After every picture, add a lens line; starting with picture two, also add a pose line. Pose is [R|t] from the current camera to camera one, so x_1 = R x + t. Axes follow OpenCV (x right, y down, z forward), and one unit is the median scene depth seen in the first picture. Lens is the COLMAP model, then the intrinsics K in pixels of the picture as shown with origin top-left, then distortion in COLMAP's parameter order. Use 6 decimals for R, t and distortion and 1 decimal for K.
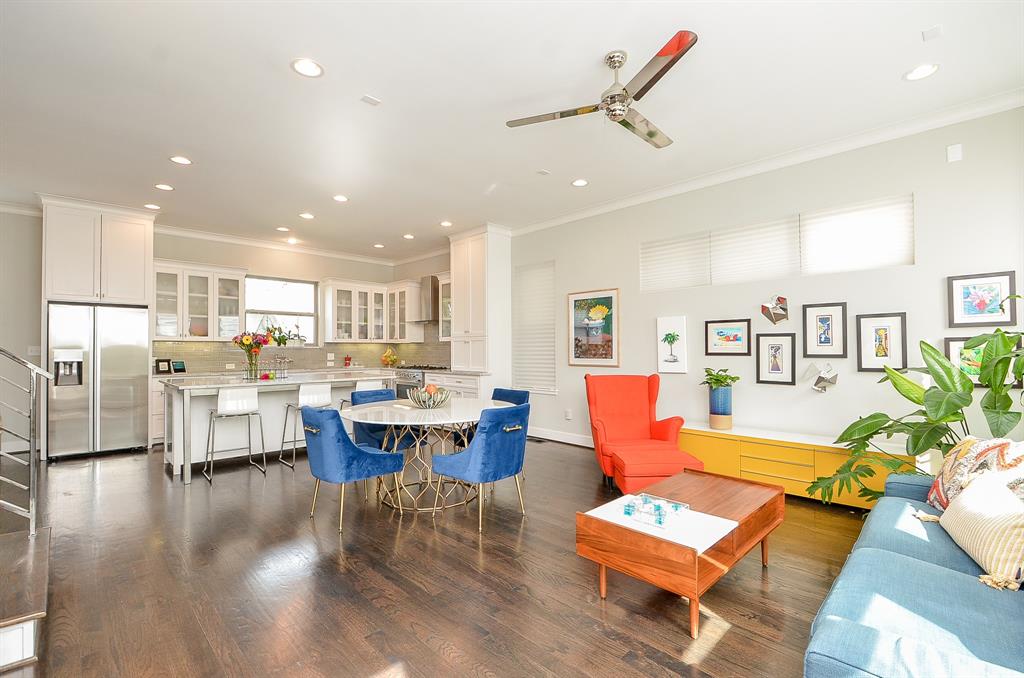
lens RADIAL K [[444.3, 0, 512.1], [0, 444.3, 346.2], [0, 0, 1]] dist [0.028620, -0.027974]
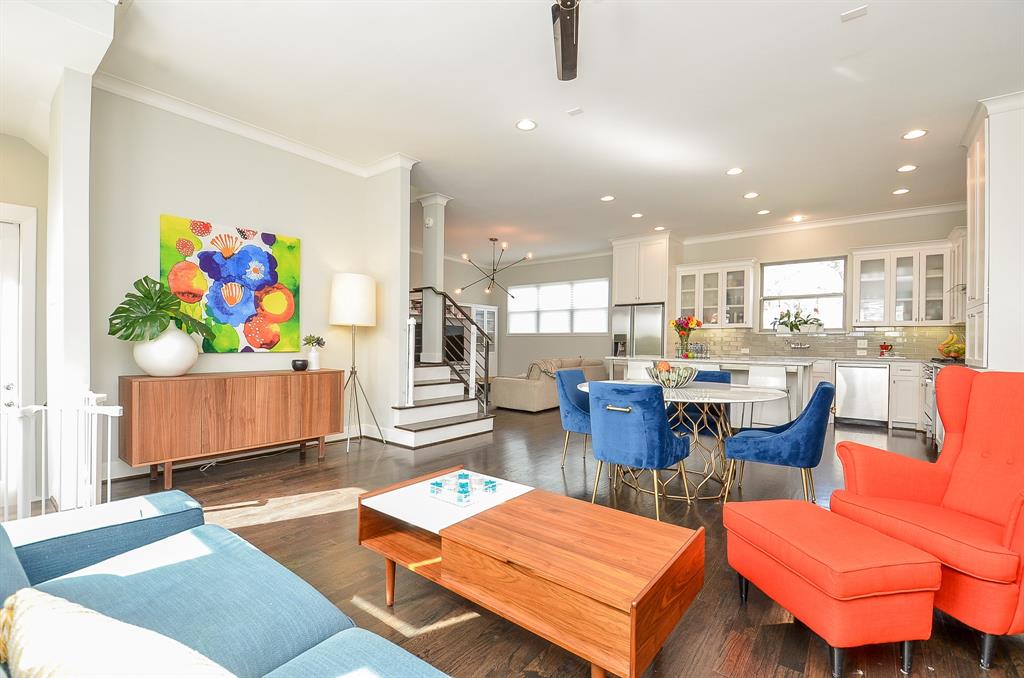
lens RADIAL K [[439.7, 0, 512.1], [0, 439.7, 348.2], [0, 0, 1]] dist [0.027432, -0.030359]
pose [[0.113927, 0.014792, -0.993379, 0.418731], [-0.003398, 0.999889, 0.014499, 0.028229], [0.993483, 0.001724, 0.113965, 0.347865]]
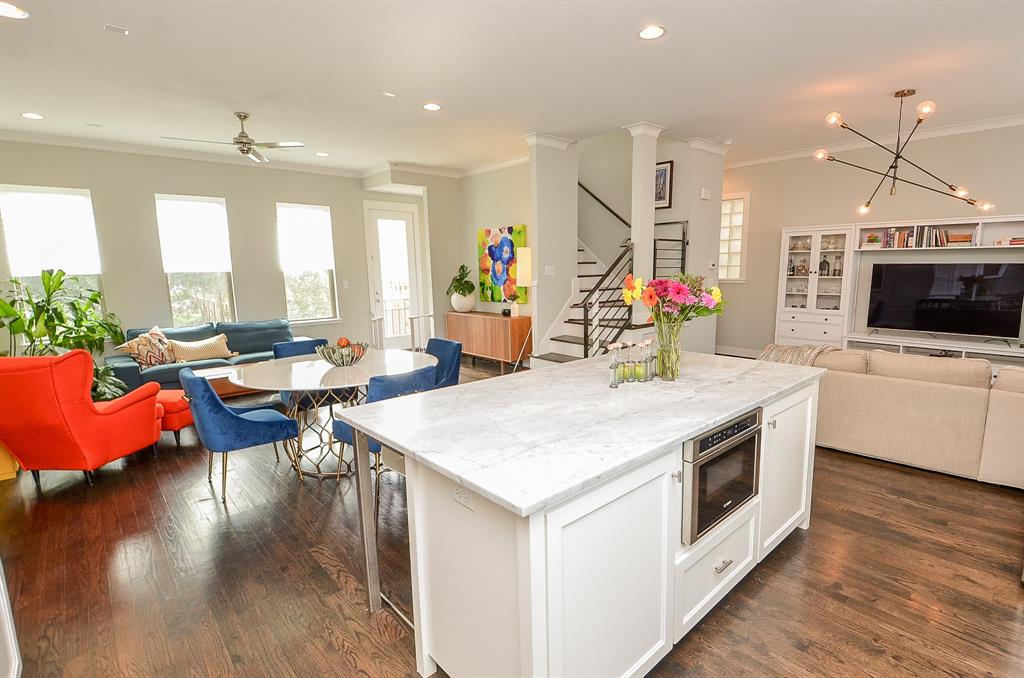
lens RADIAL K [[484.6, 0, 539.0], [0, 484.6, 341.4], [0, 0, 1]] dist [0.031218, -0.028471]
pose [[-0.999378, 0.011626, 0.033288, -0.383842], [0.016335, 0.989313, 0.144889, -0.030708], [-0.031248, 0.145342, -0.988888, 1.215153]]
